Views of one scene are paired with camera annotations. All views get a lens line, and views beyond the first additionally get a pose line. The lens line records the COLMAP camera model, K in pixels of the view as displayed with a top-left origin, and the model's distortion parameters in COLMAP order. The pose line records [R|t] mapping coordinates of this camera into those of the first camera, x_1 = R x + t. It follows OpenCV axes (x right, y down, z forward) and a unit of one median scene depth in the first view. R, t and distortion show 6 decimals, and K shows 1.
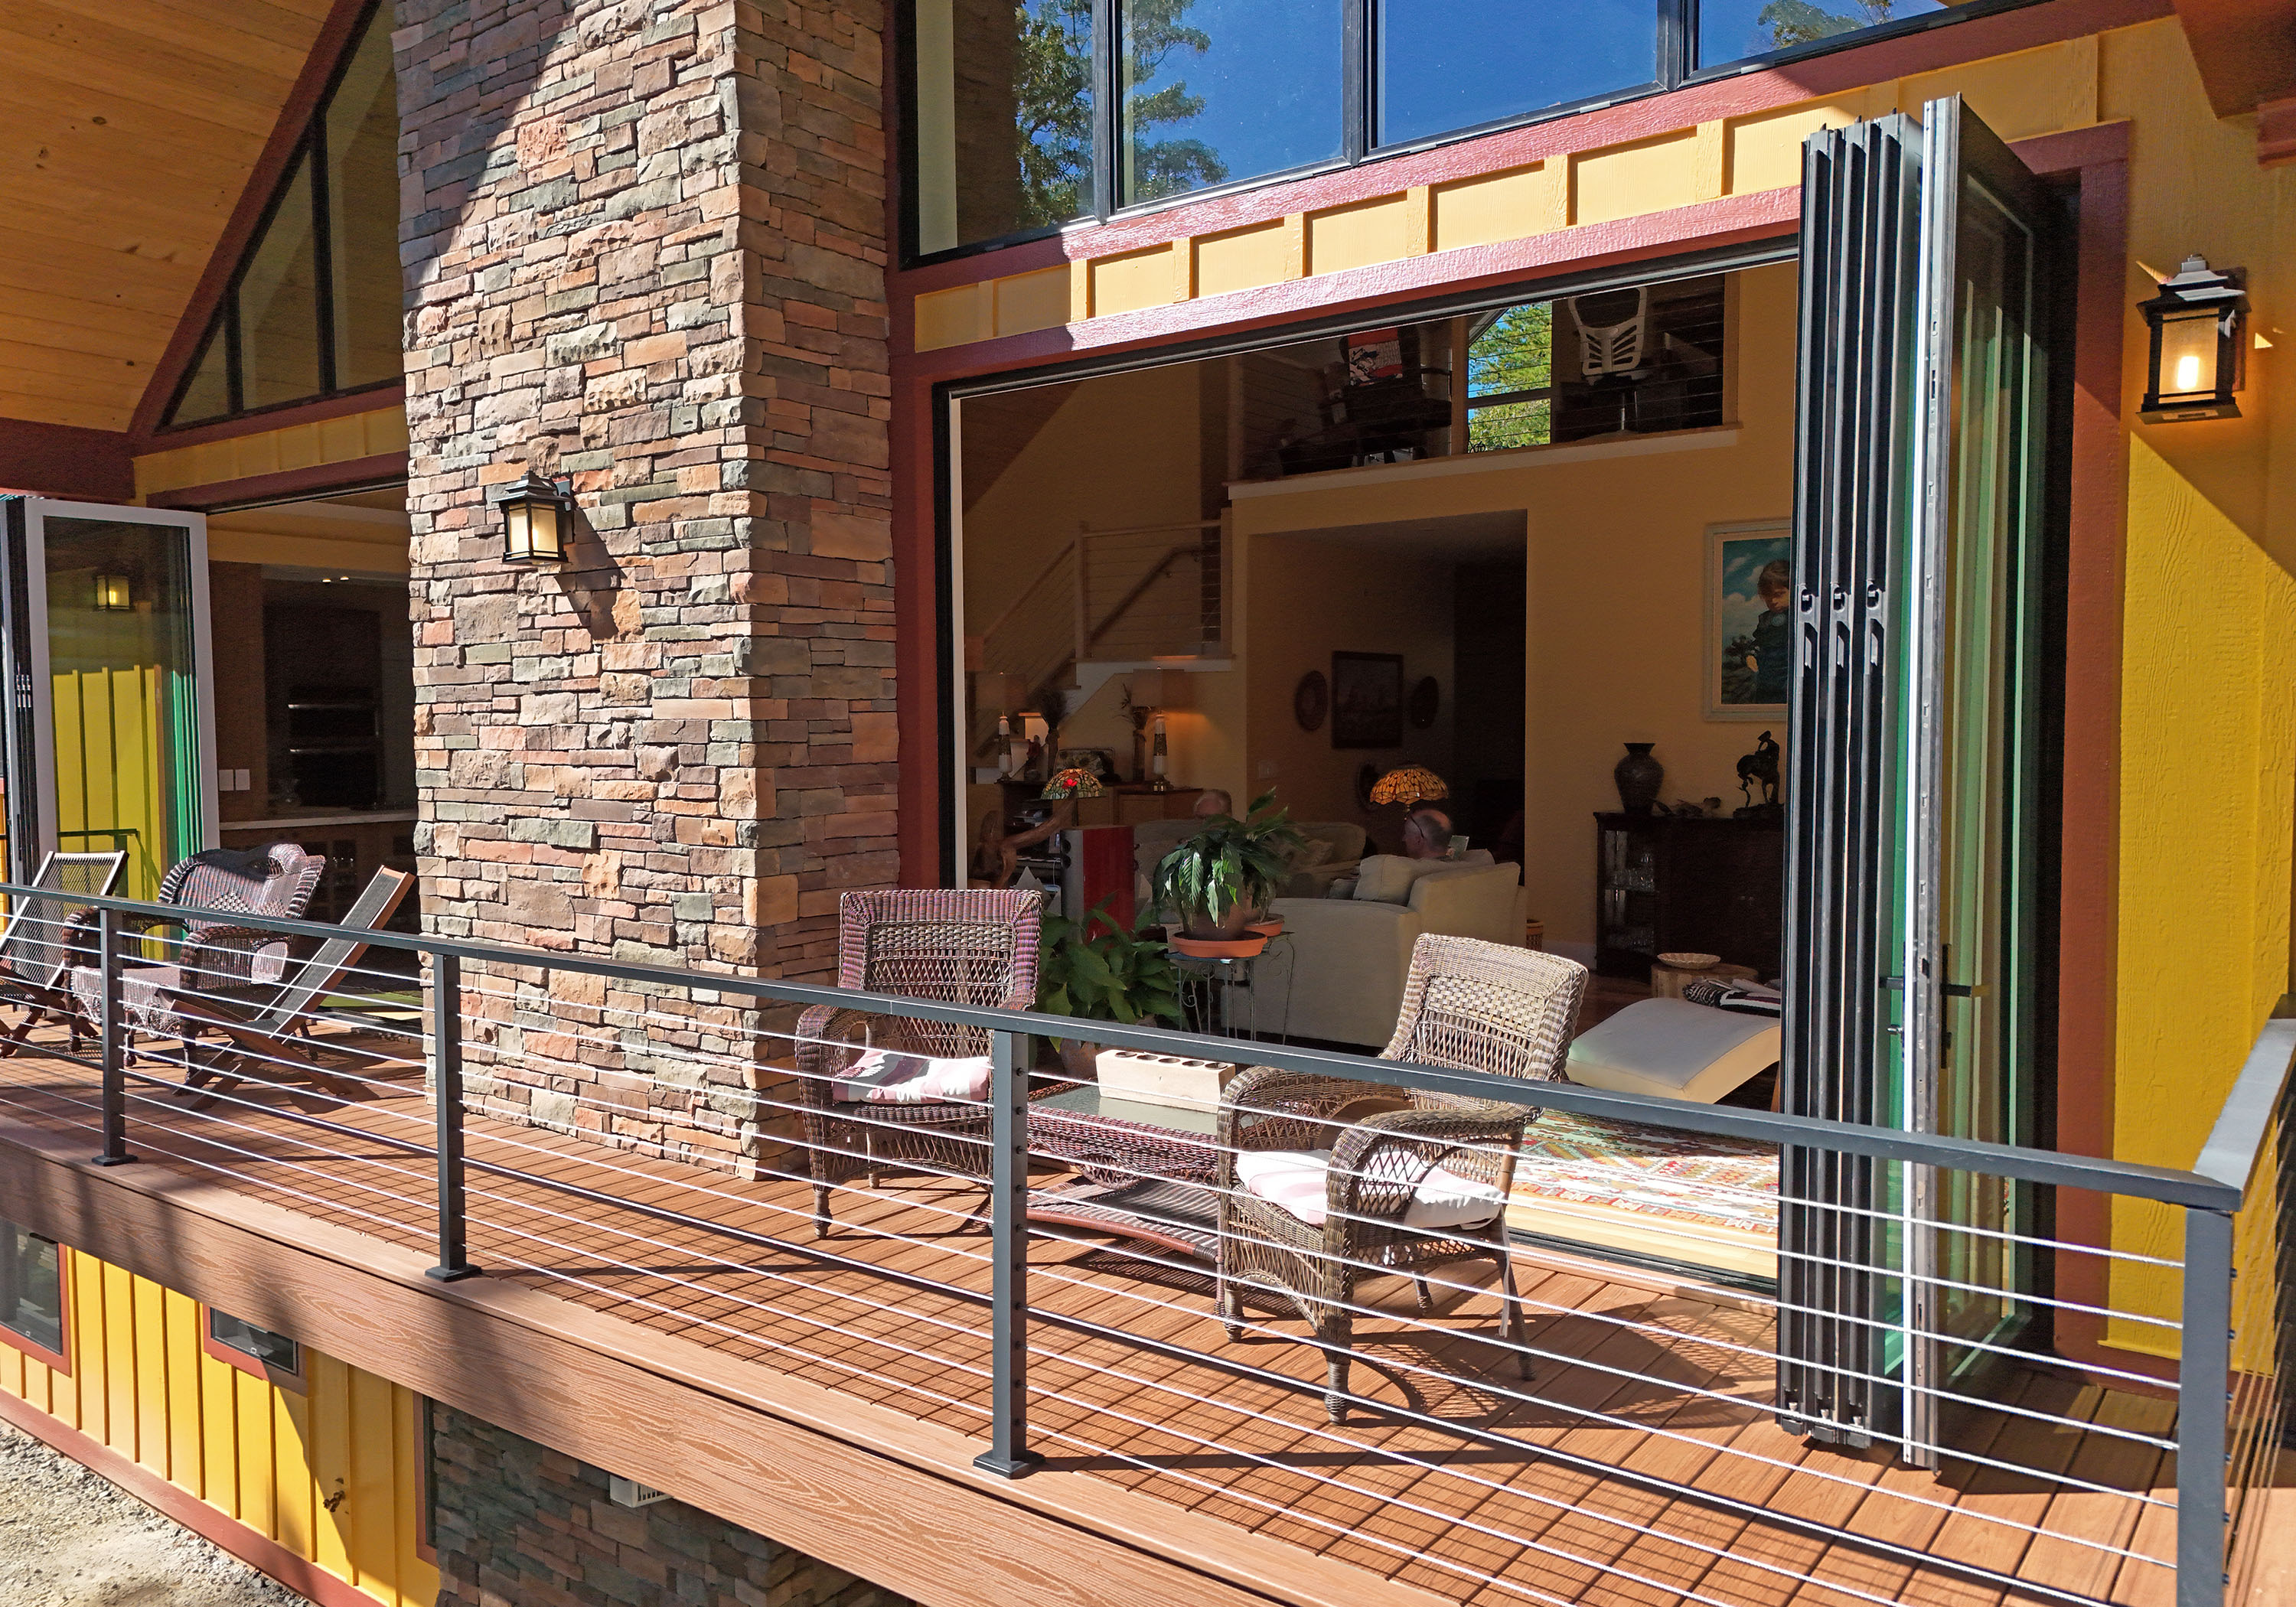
lens RADIAL K [[1678.6, 0, 1148.0], [0, 1678.6, 803.5], [0, 0, 1]] dist [0.074800, -0.074958]
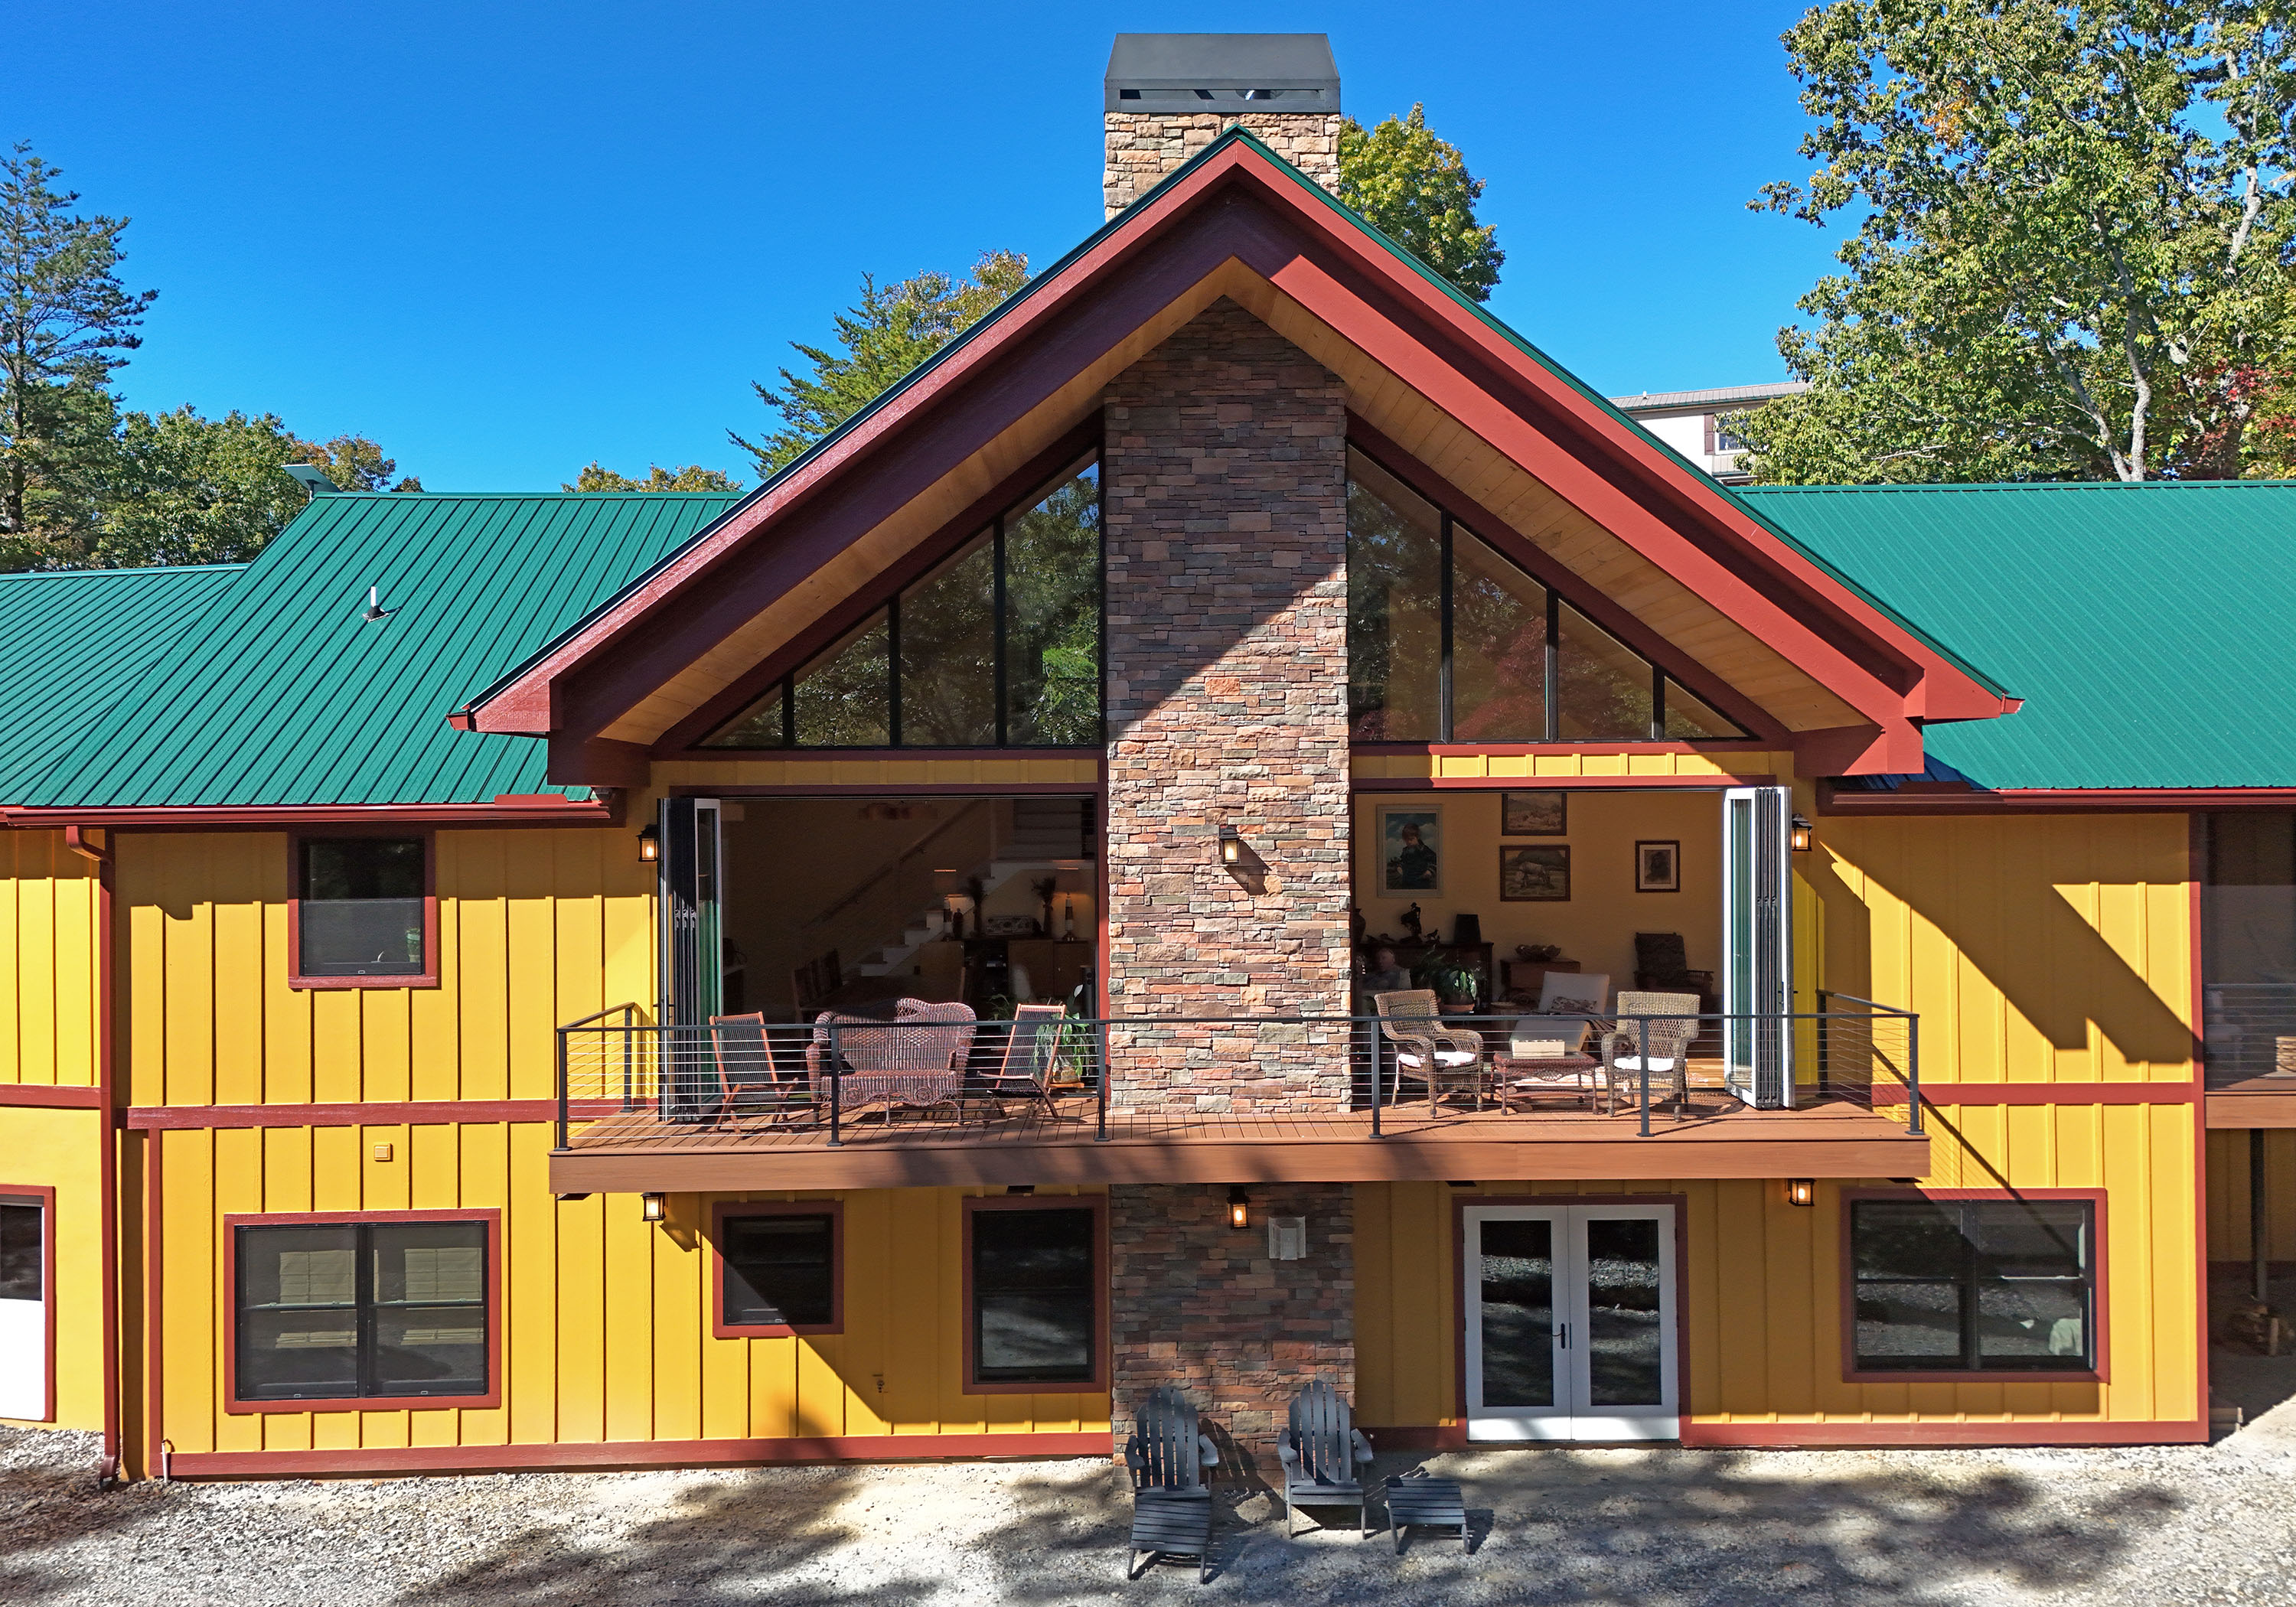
lens RADIAL K [[1701.3, 0, 1148.0], [0, 1701.3, 803.5], [0, 0, 1]] dist [0.115029, -0.147744]
pose [[0.791277, 0.002503, 0.611453, -1.889090], [0.034702, 0.998196, -0.048994, -0.113086], [-0.610473, 0.059986, 0.789762, -0.797633]]
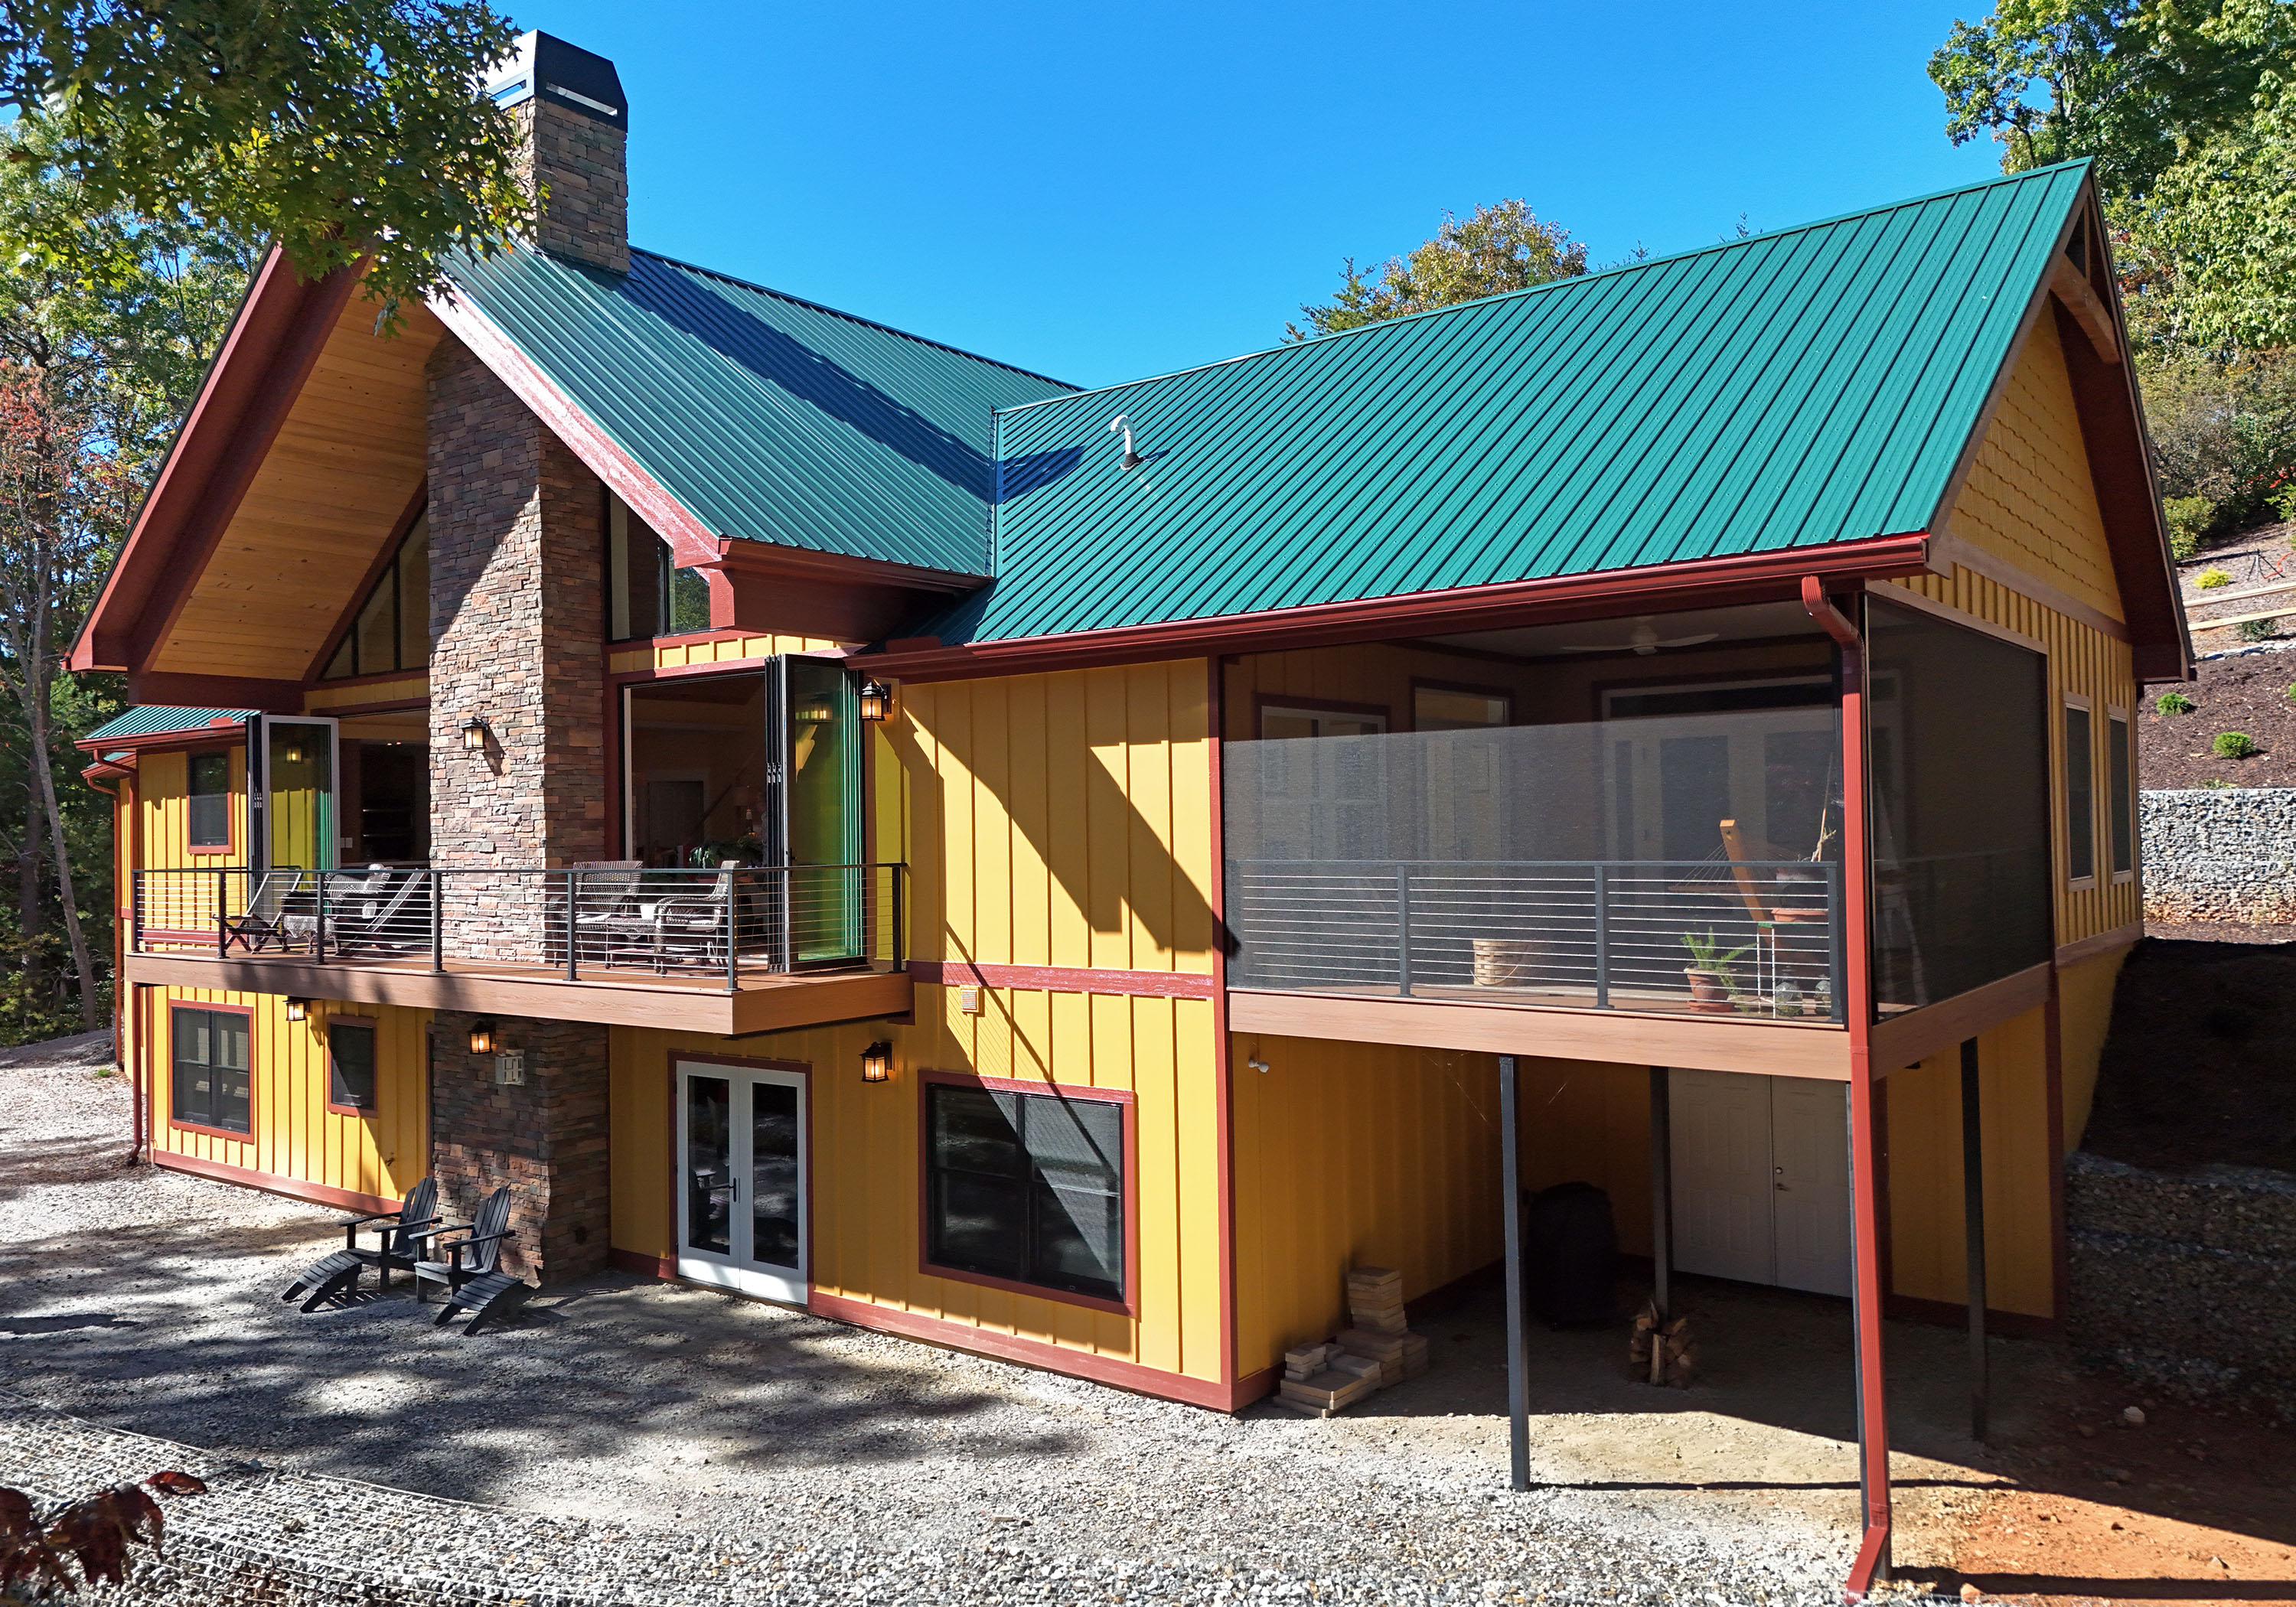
lens RADIAL K [[1663.8, 0, 1148.0], [0, 1663.8, 803.5], [0, 0, 1]] dist [0.071178, -0.042881]
pose [[0.999867, -0.010684, -0.012323, 0.776699], [0.009829, 0.997673, -0.067461, 0.144239], [0.013015, 0.067331, 0.997646, -1.732096]]
